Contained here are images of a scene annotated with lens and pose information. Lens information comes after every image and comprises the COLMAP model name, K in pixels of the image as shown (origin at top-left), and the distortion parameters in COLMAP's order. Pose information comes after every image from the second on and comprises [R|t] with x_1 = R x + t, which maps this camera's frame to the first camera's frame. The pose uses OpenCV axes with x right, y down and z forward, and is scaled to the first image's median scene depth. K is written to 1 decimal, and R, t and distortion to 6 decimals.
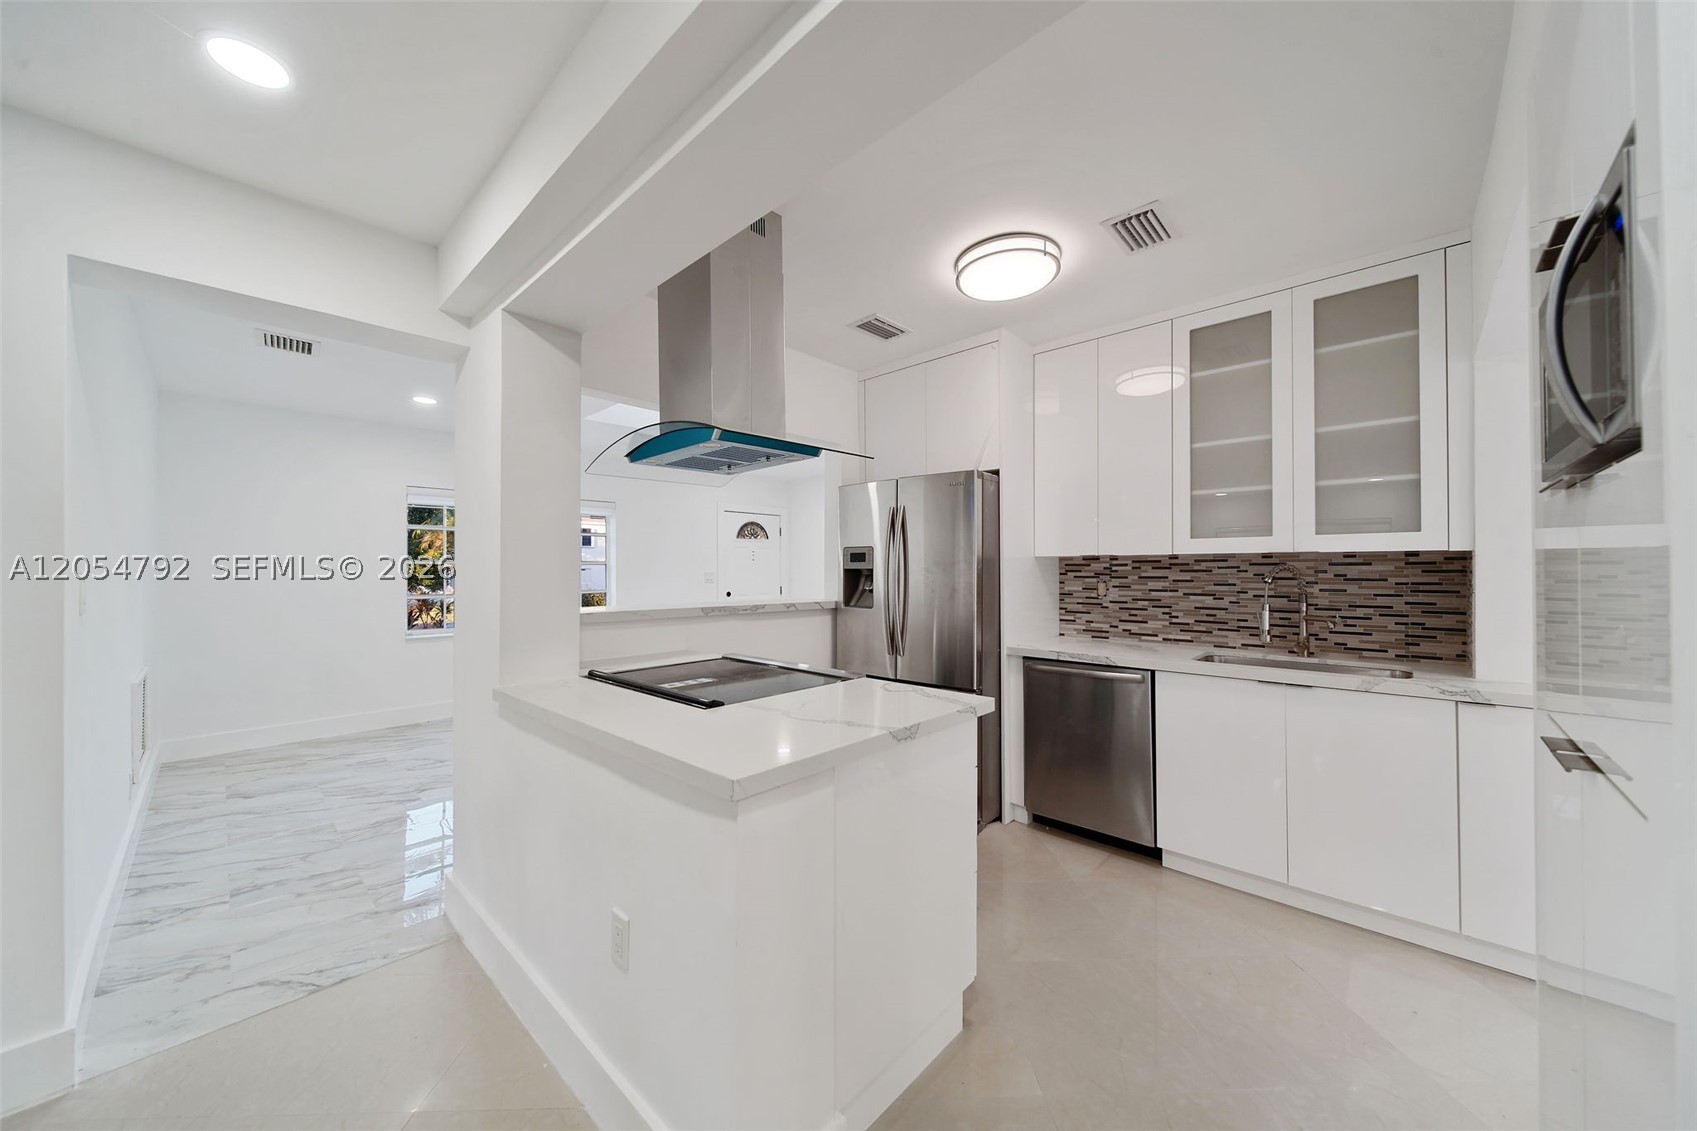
lens RADIAL K [[616.5, 0, 877.8], [0, 616.5, 561.8], [0, 0, 1]] dist [0.000347, -0.000319]
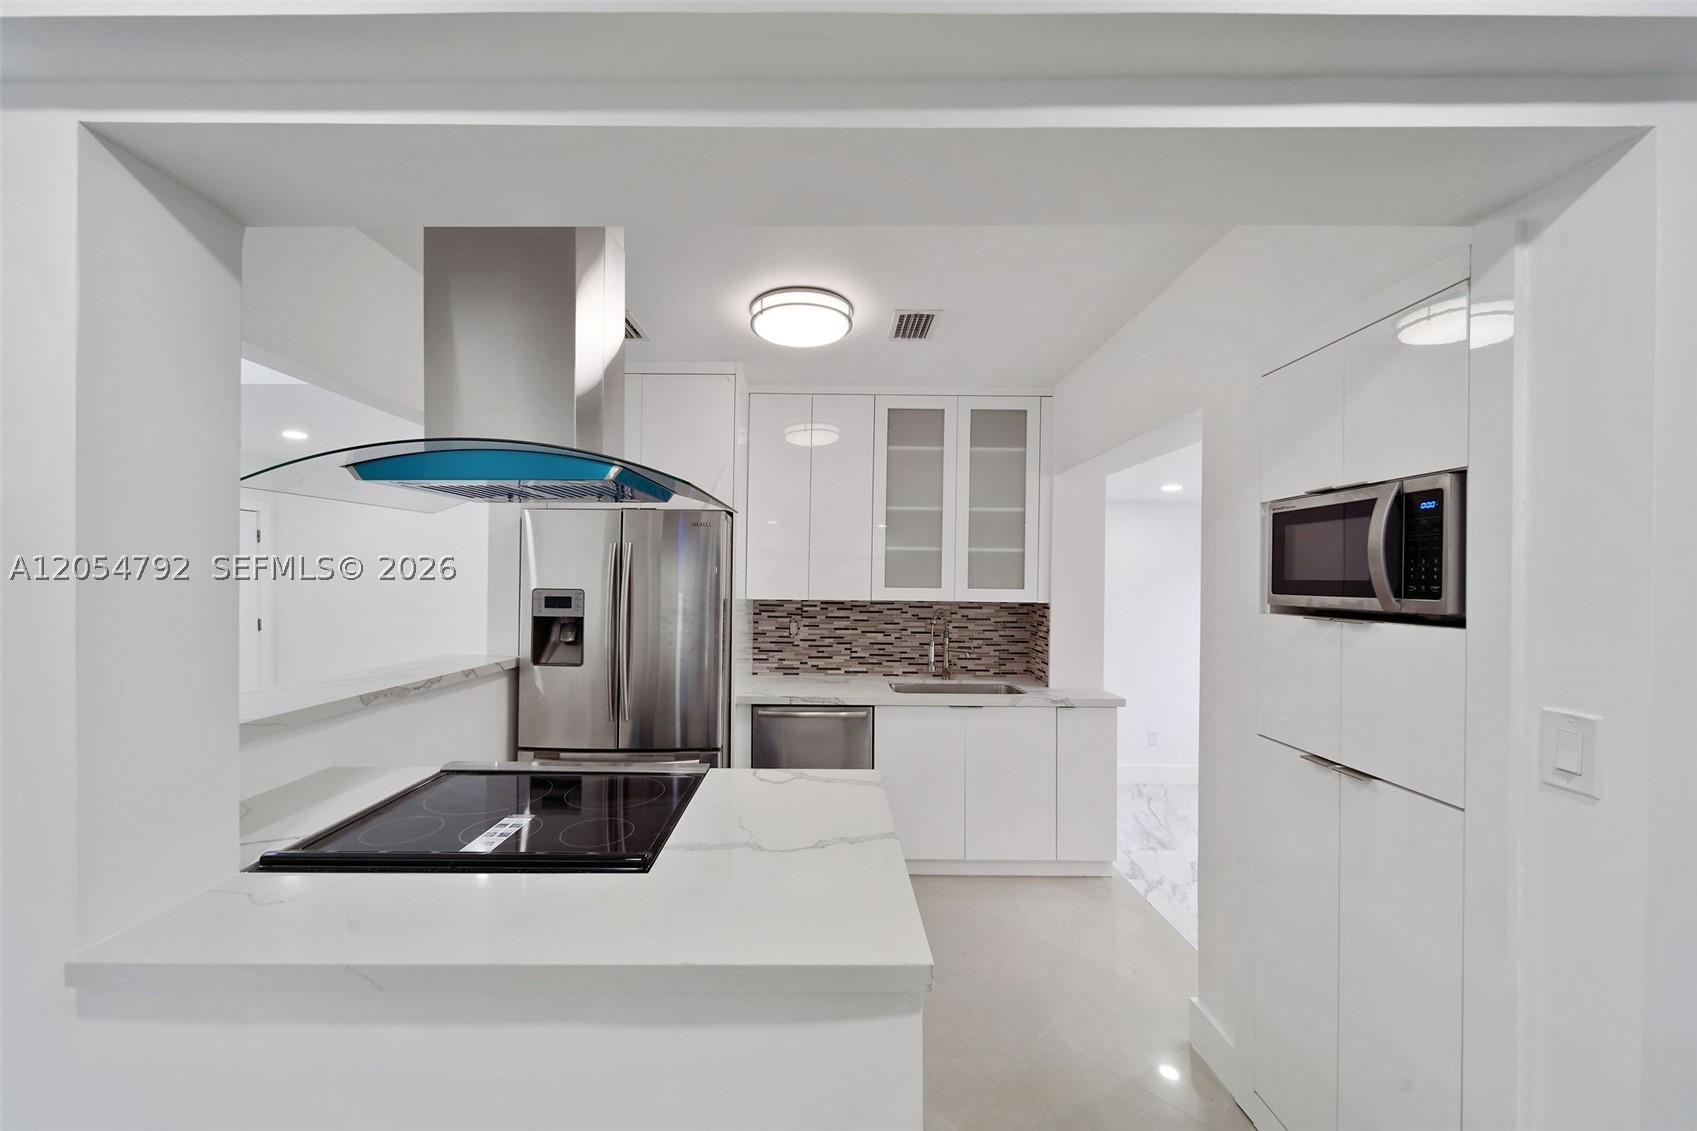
lens RADIAL K [[616.5, 0, 855.8], [0, 616.5, 580.5], [0, 0, 1]] dist [0.000347, -0.000319]
pose [[0.729282, 0.012960, 0.684090, -0.310998], [-0.029478, 0.999487, 0.012490, -0.059412], [-0.683577, -0.029274, 0.729291, 0.170798]]
